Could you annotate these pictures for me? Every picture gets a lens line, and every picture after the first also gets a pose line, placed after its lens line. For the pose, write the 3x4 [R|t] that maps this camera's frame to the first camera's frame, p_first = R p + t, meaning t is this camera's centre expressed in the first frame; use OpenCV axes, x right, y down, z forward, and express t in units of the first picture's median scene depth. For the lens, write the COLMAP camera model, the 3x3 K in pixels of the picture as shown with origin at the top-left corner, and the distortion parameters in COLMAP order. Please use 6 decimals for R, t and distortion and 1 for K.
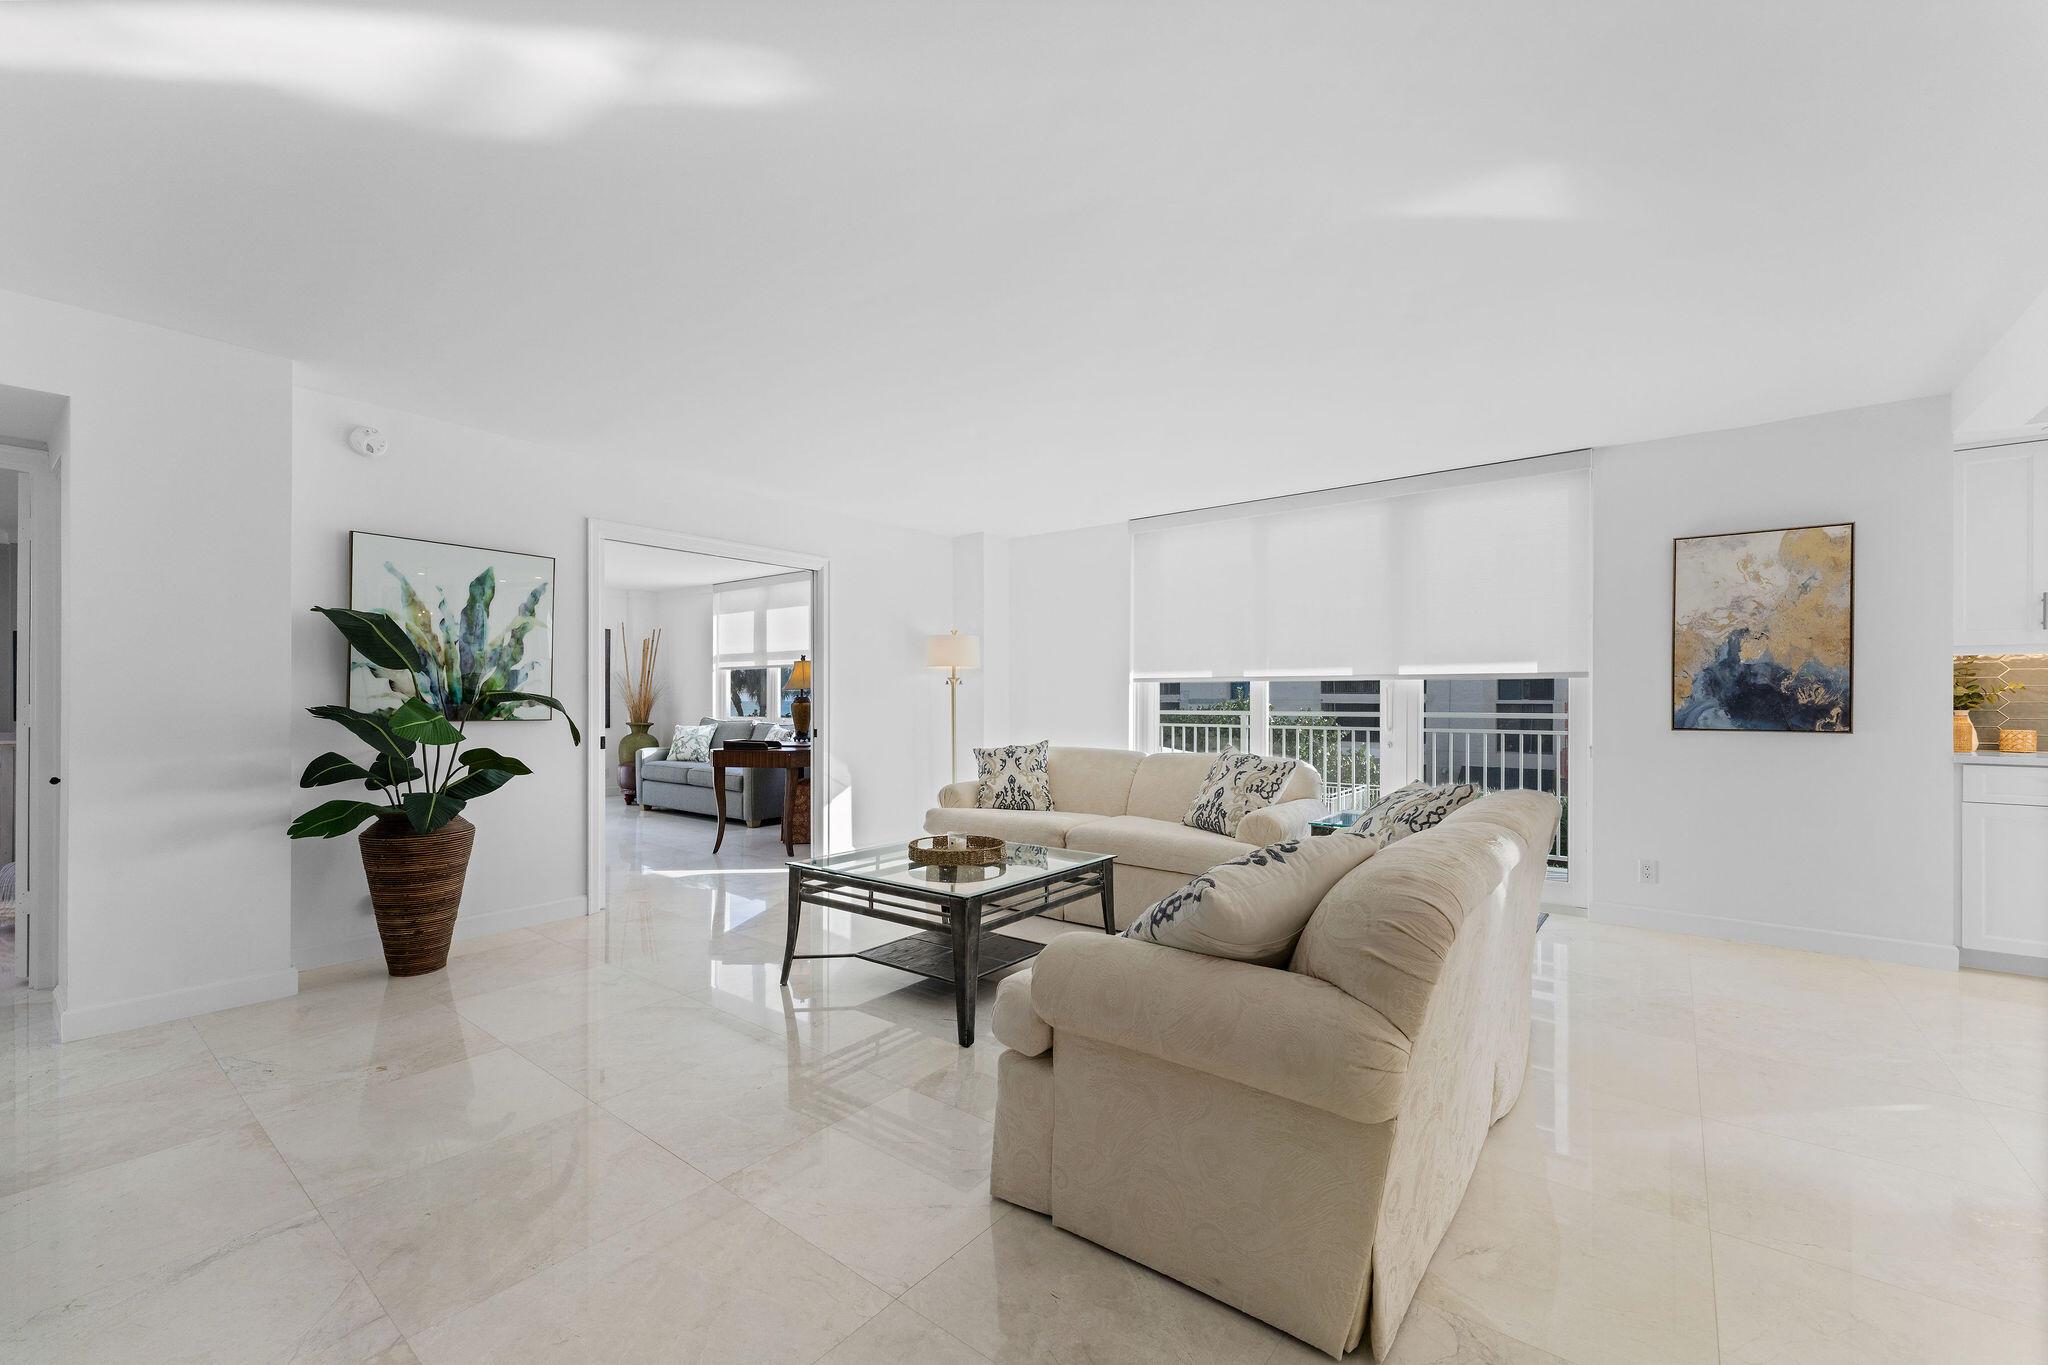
lens RADIAL K [[826.4, 0, 1025.8], [0, 826.4, 697.2], [0, 0, 1]] dist [0.002142, -0.000289]
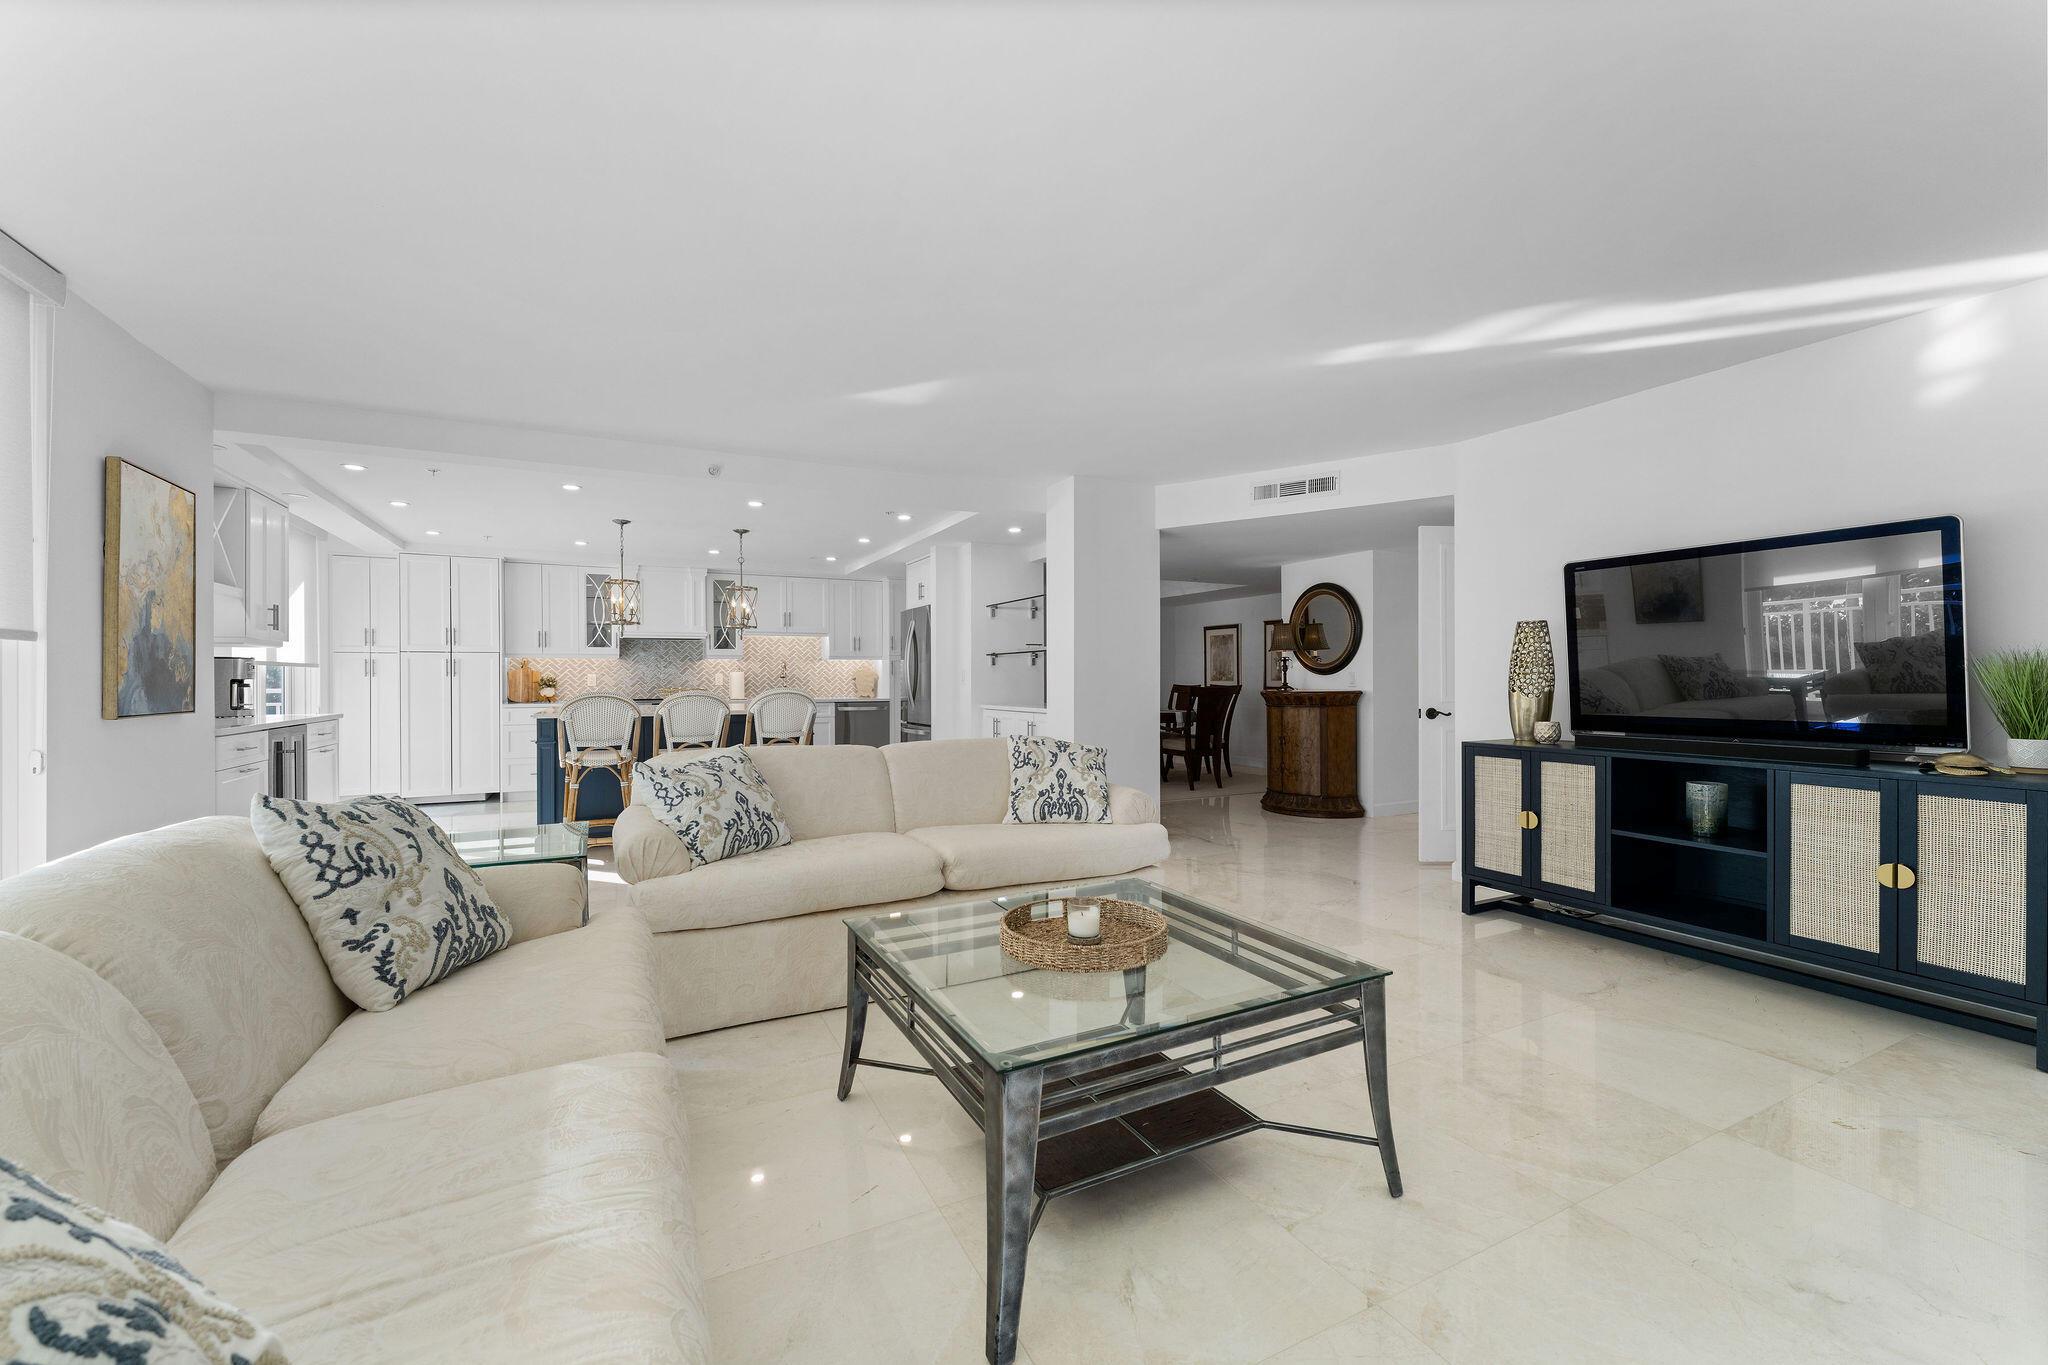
lens RADIAL K [[826.4, 0, 1019.1], [0, 826.4, 686.7], [0, 0, 1]] dist [0.002142, -0.000289]
pose [[-0.897103, -0.006938, 0.441767, -0.279327], [-0.004306, 0.999967, 0.006961, 0.003162], [-0.441801, 0.004342, -0.897103, 1.392089]]
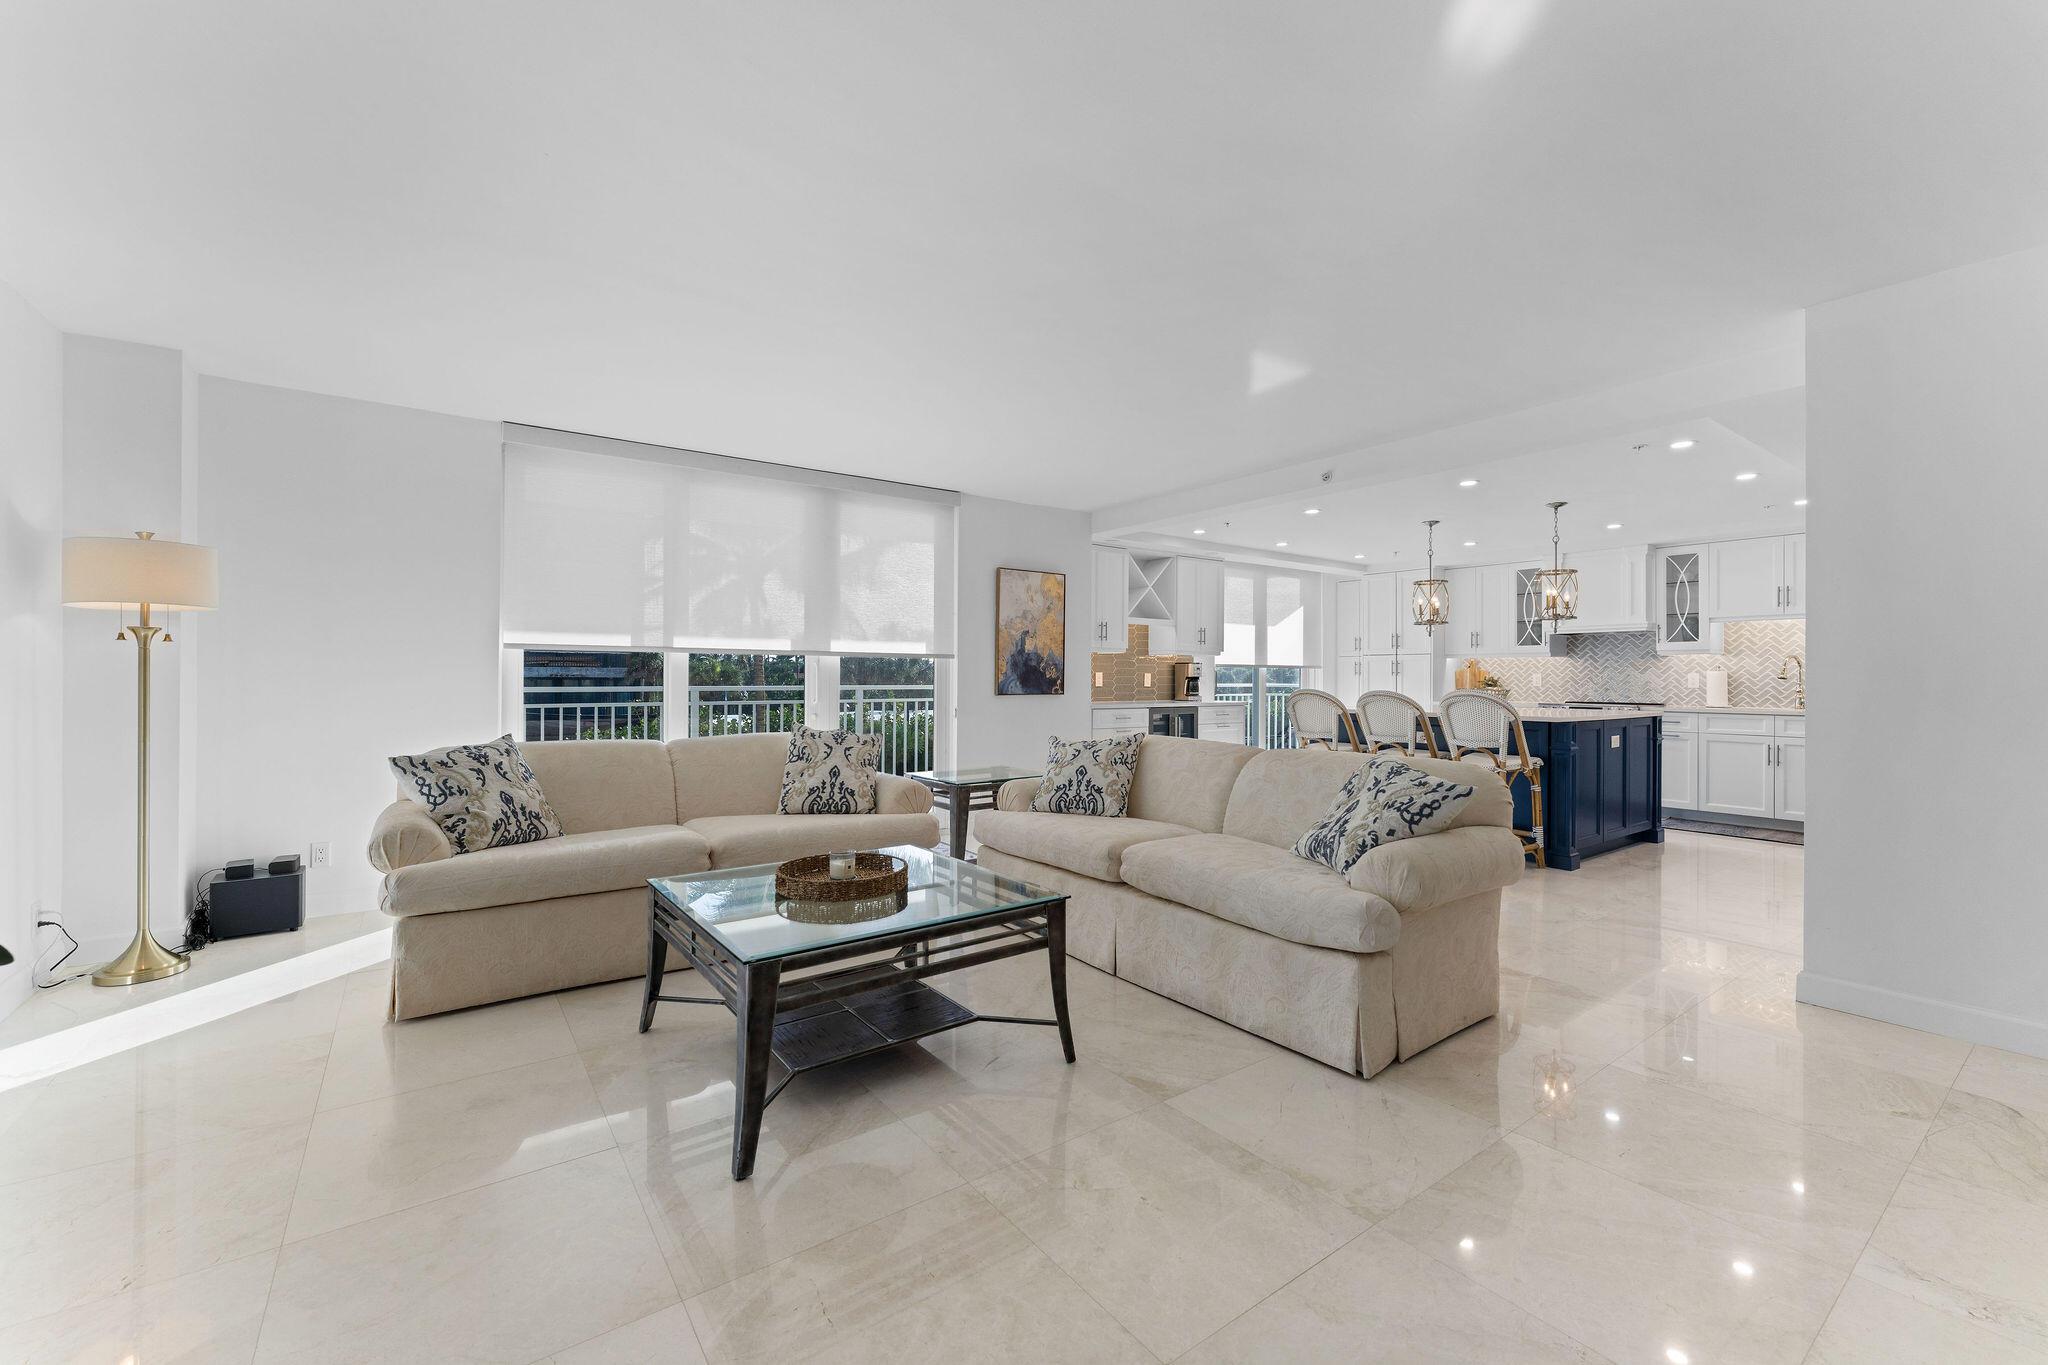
lens RADIAL K [[826.4, 0, 1023.3], [0, 826.4, 676.5], [0, 0, 1]] dist [0.002142, -0.000289]
pose [[0.275630, -0.000426, 0.961264, -0.683834], [-0.007171, 0.999971, 0.002500, 0.001819], [-0.961237, -0.007583, 0.275619, 0.579876]]
